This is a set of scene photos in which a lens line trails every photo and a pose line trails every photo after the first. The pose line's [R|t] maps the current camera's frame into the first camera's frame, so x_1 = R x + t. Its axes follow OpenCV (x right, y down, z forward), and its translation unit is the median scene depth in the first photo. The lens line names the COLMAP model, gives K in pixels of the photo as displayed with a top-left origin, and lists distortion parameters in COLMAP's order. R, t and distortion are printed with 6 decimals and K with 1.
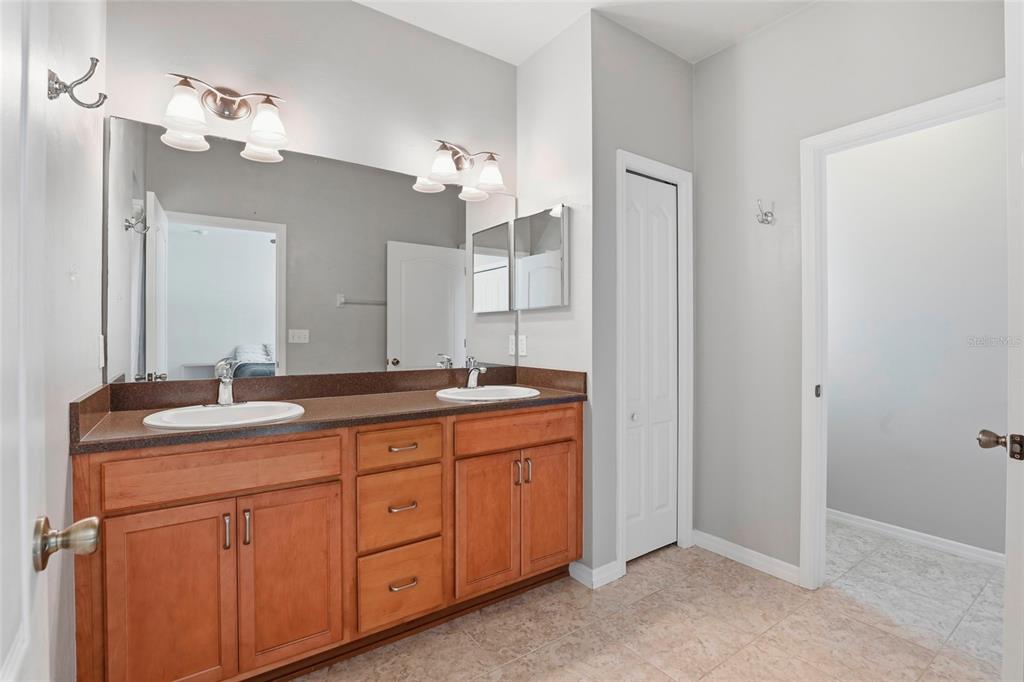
lens RADIAL K [[479.3, 0, 512.4], [0, 479.3, 334.7], [0, 0, 1]] dist [-0.031677, 0.002011]
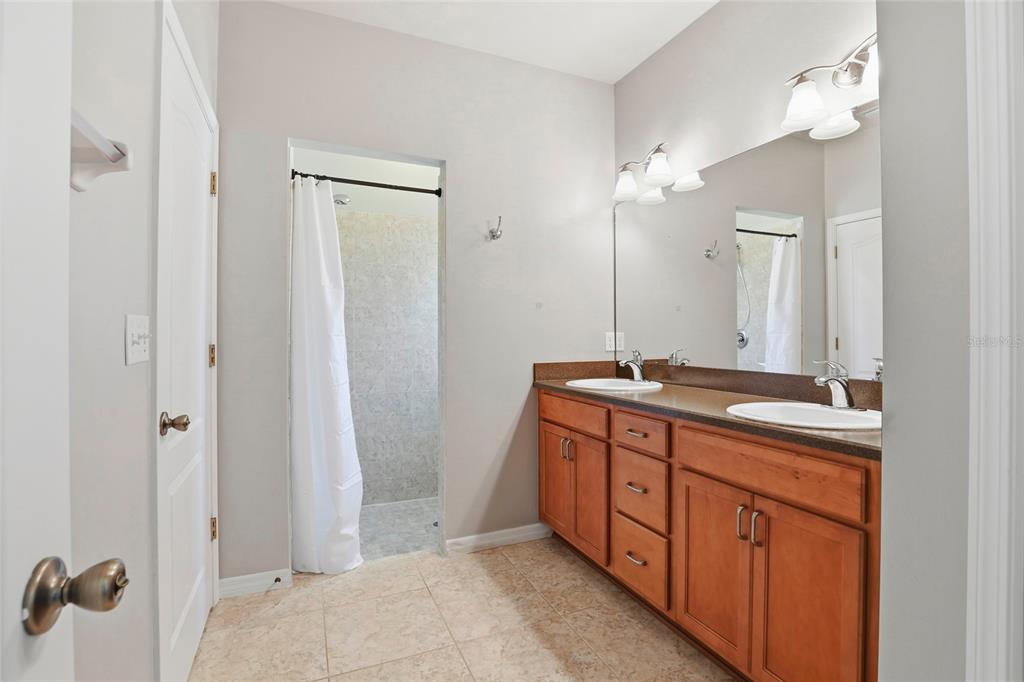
lens RADIAL K [[479.3, 0, 513.4], [0, 479.3, 339.3], [0, 0, 1]] dist [-0.031677, 0.002011]
pose [[-0.198380, 0.006659, -0.980103, 0.888541], [-0.000758, 0.999976, 0.006948, 0.013193], [0.980125, 0.002121, -0.198370, 0.928670]]
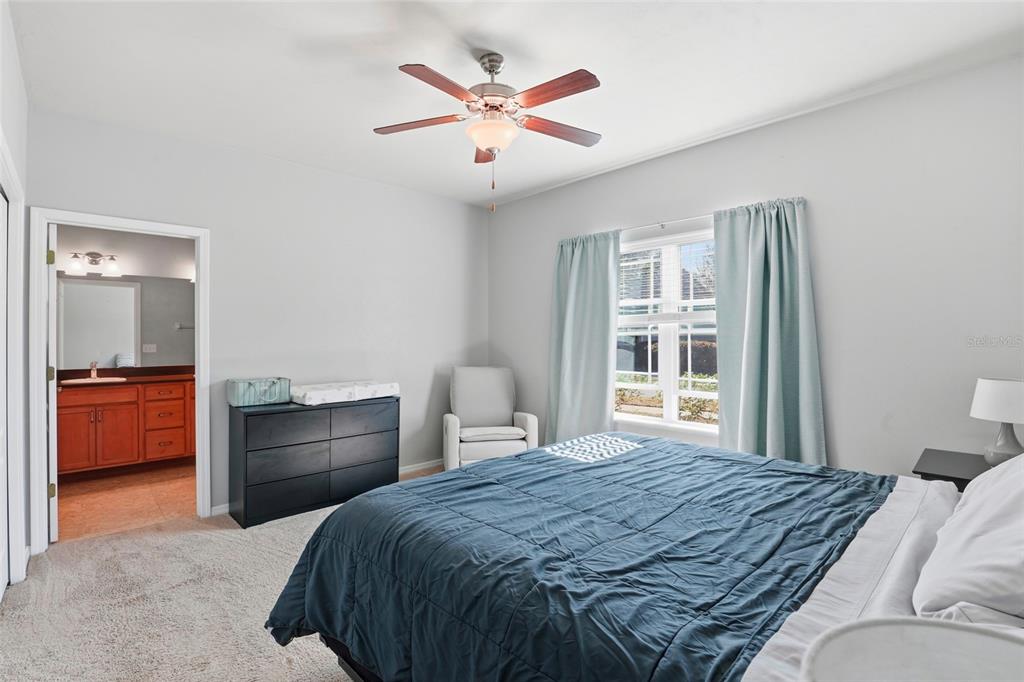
lens RADIAL K [[479.3, 0, 514.5], [0, 479.3, 337.4], [0, 0, 1]] dist [-0.031677, 0.002011]
pose [[0.988477, -0.002267, 0.151357, 1.303133], [0.002835, 0.999990, -0.003537, -0.058421], [-0.151347, 0.003925, 0.988473, -1.907164]]
